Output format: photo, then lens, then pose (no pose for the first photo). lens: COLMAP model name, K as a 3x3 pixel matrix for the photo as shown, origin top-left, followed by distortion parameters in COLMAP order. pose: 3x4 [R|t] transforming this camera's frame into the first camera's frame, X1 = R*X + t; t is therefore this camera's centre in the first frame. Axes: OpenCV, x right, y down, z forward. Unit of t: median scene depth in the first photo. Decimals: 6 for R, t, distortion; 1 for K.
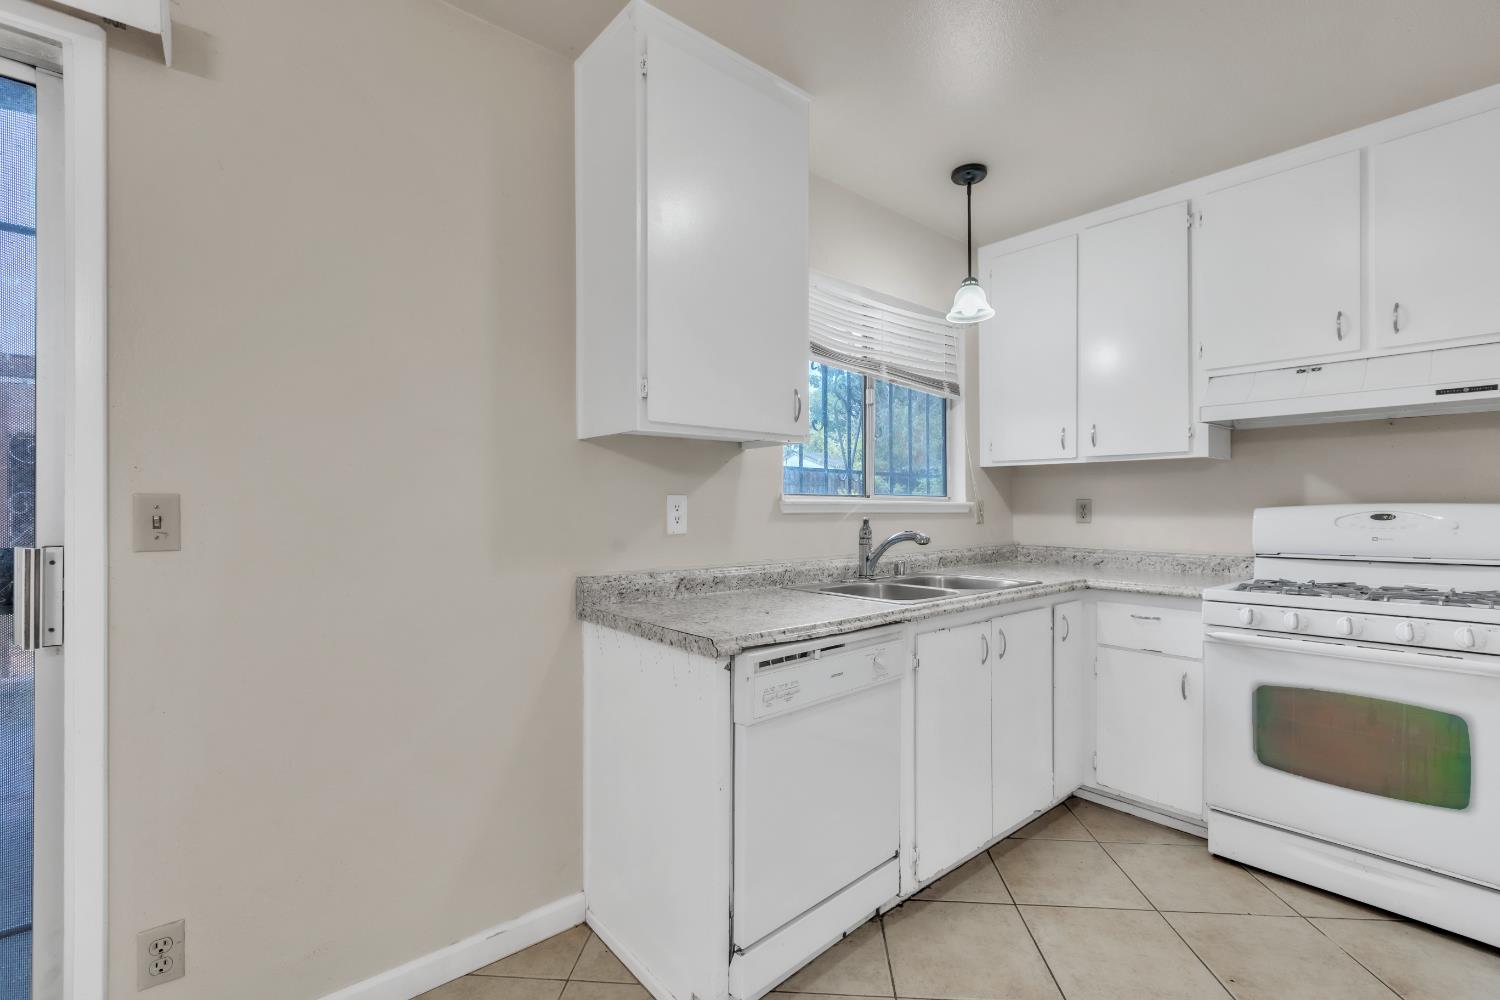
lens RADIAL K [[674.8, 0, 746.8], [0, 674.8, 502.9], [0, 0, 1]] dist [-0.002189, -0.000434]
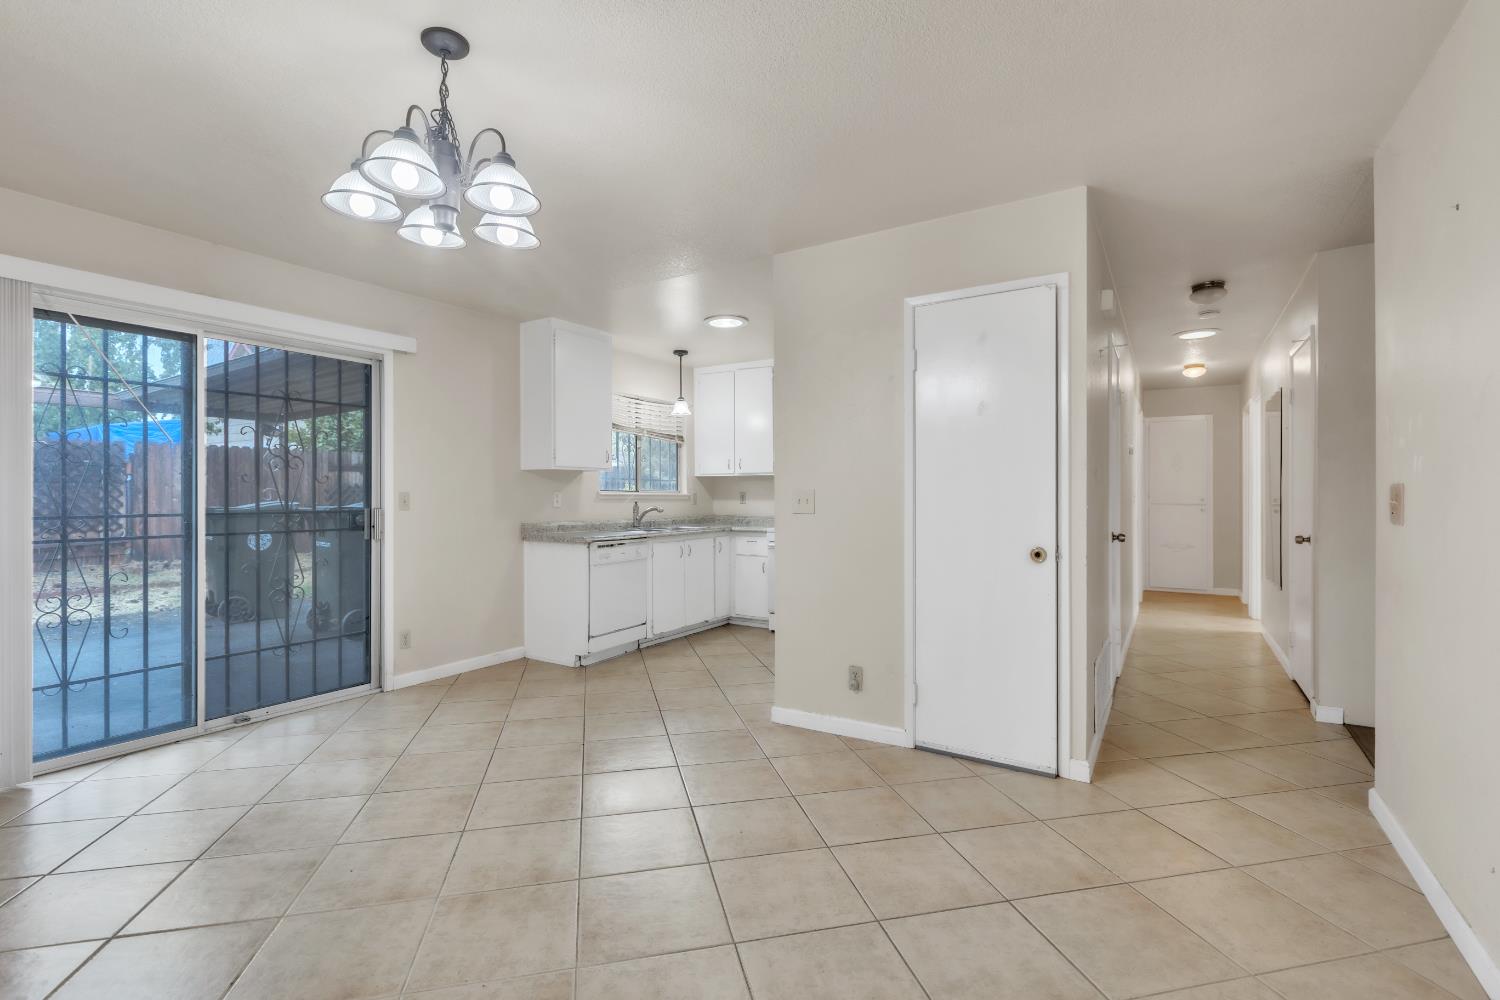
lens RADIAL K [[674.8, 0, 746.8], [0, 674.8, 502.9], [0, 0, 1]] dist [-0.002189, -0.000434]
pose [[0.952385, -0.004258, 0.304869, -0.172013], [-0.000008, 0.999902, 0.013991, -0.004247], [-0.304898, -0.013328, 0.952292, -1.359387]]
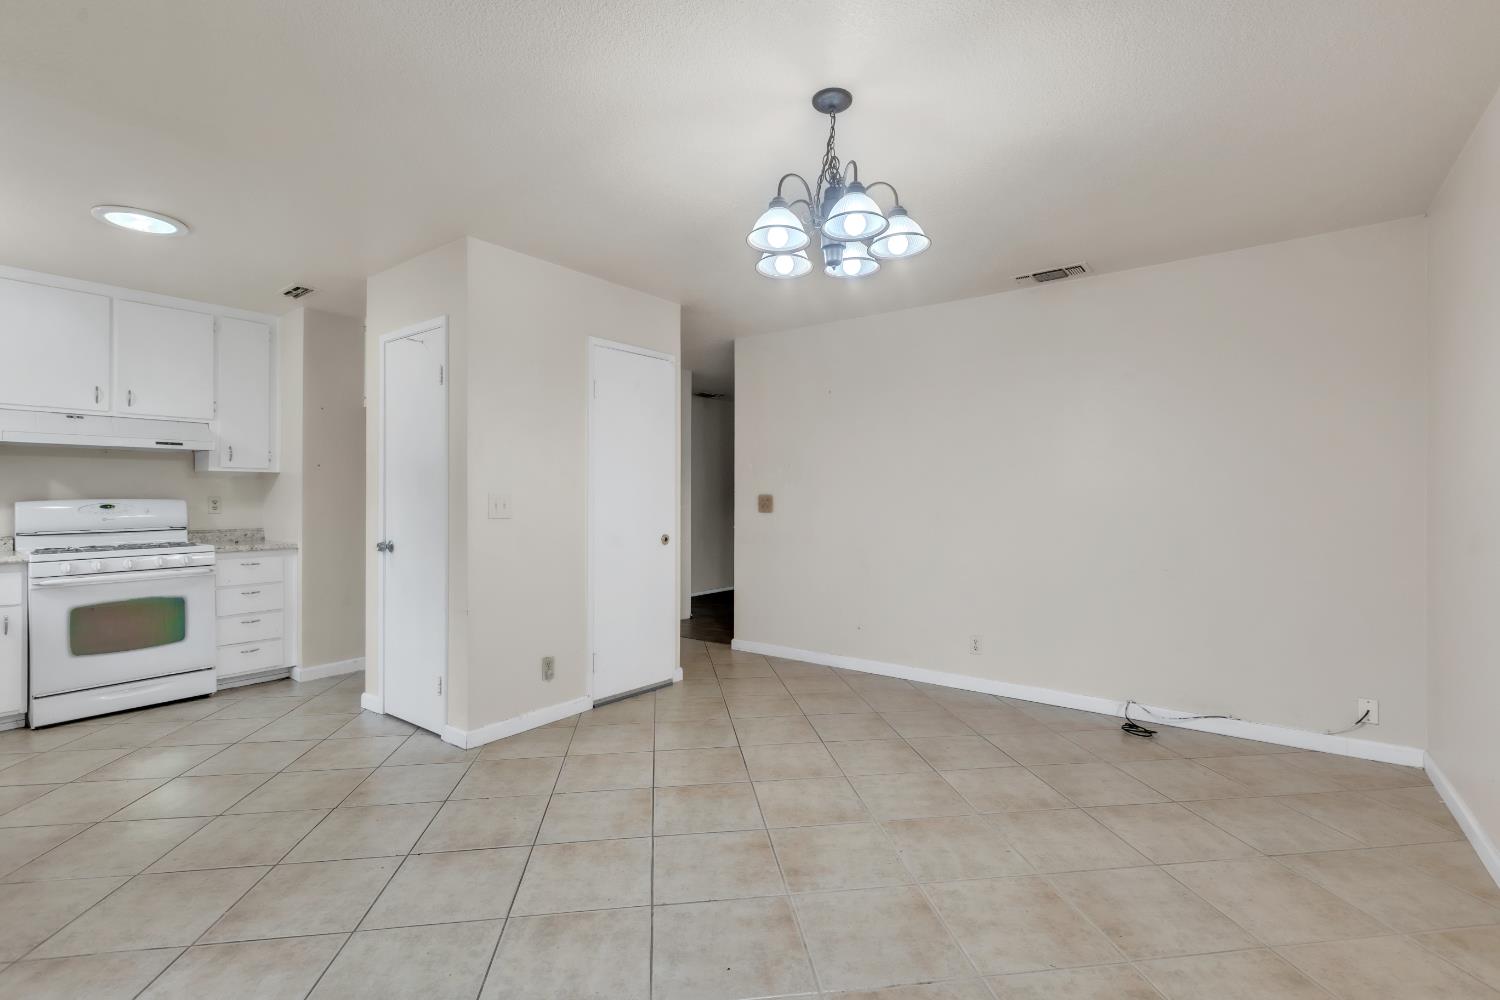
lens RADIAL K [[668.3, 0, 753.3], [0, 668.3, 495.5], [0, 0, 1]] dist [0.000474, -0.000202]
pose [[-0.209740, 0.004292, 0.977748, -1.078581], [-0.003162, 0.999982, -0.005068, -0.004039], [-0.977752, -0.004154, -0.209723, -0.261358]]
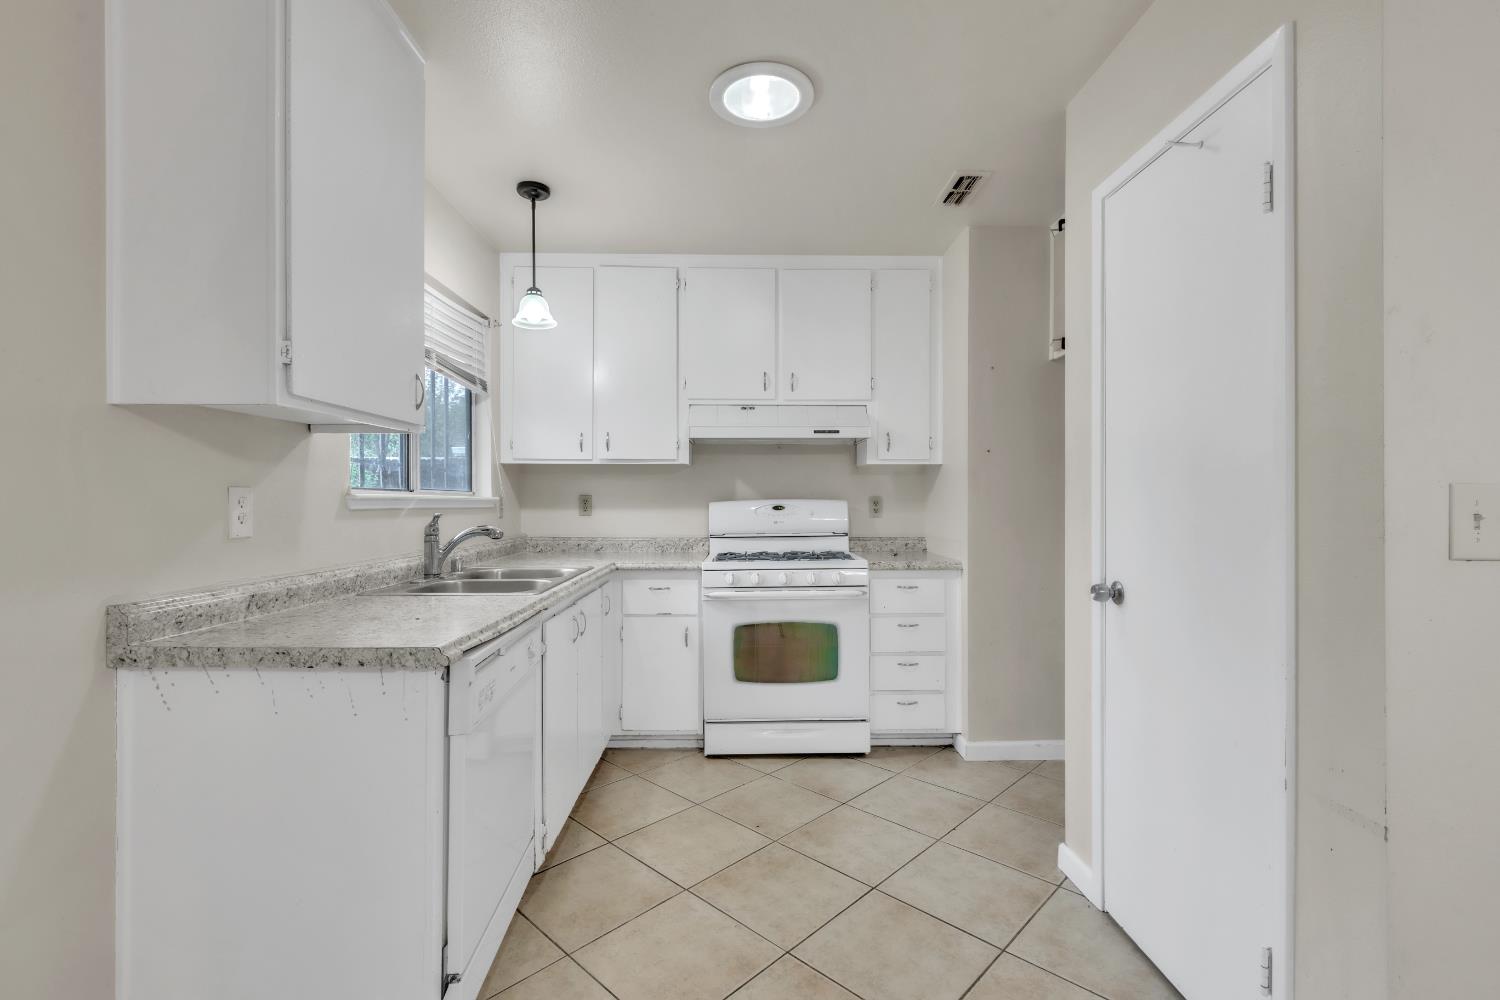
lens RADIAL K [[672.4, 0, 750.0], [0, 672.4, 500.0], [0, 0, 1]] dist [0.000234, 0.000155]
pose [[0.643149, 0.000297, 0.765741, -0.280611], [-0.003601, 0.999990, 0.002637, -0.001066], [-0.765732, -0.004454, 0.643144, 0.055014]]
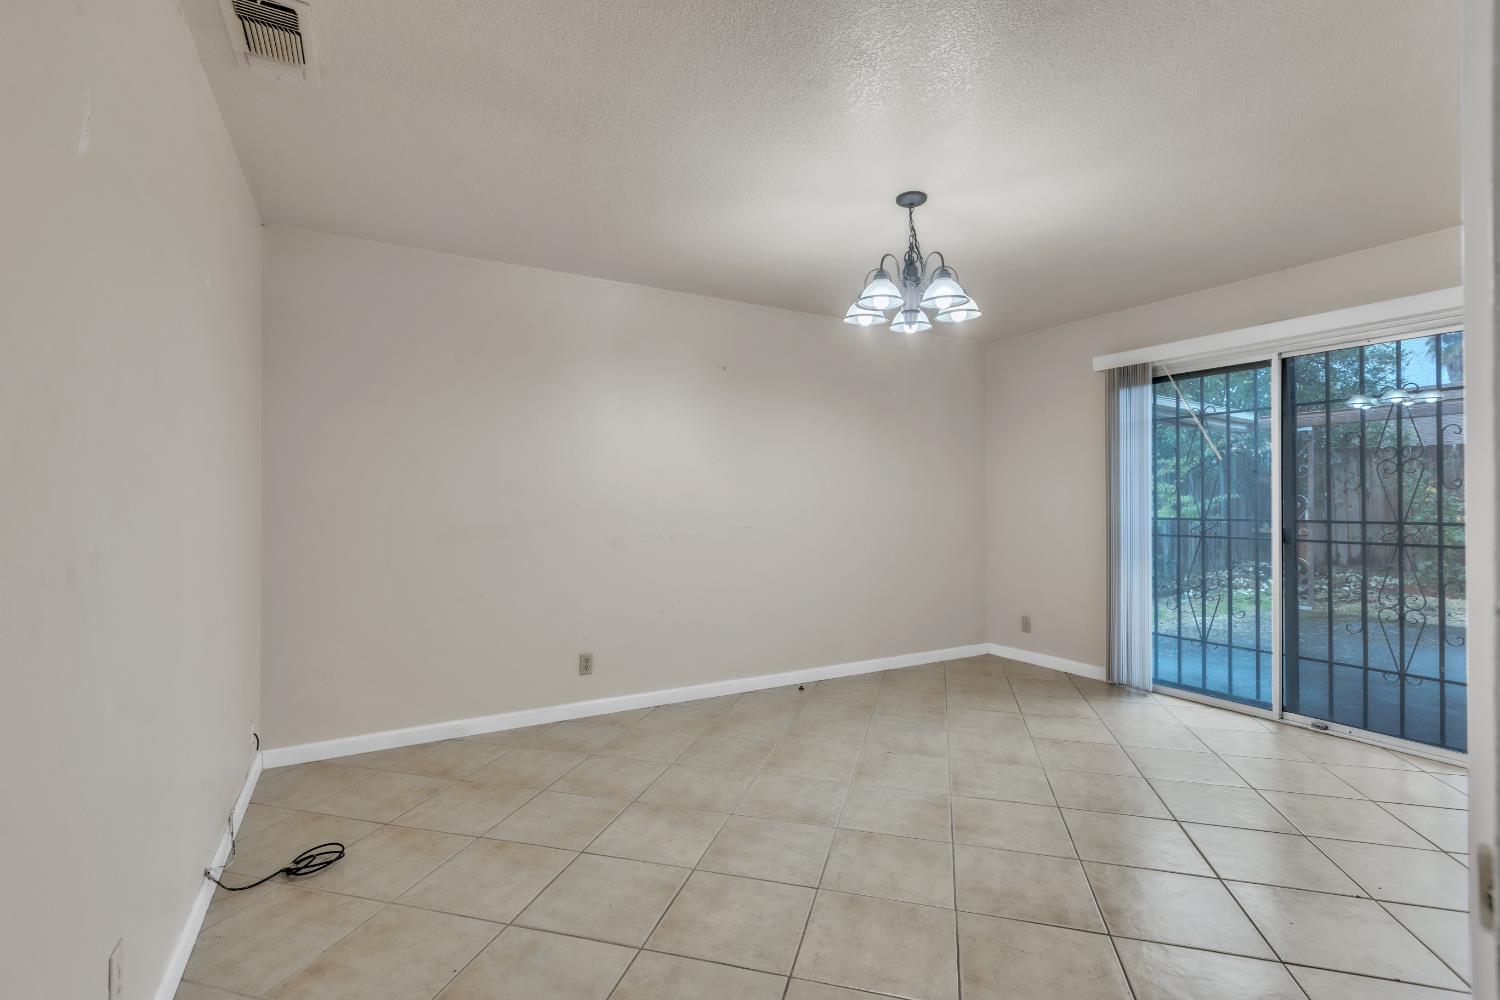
lens RADIAL K [[674.8, 0, 746.8], [0, 674.8, 502.9], [0, 0, 1]] dist [-0.002189, -0.000434]
pose [[-0.204905, 0.001274, -0.978781, 0.890935], [0.004119, 0.999991, 0.000439, -0.007271], [0.978773, -0.003941, -0.204909, -0.578342]]
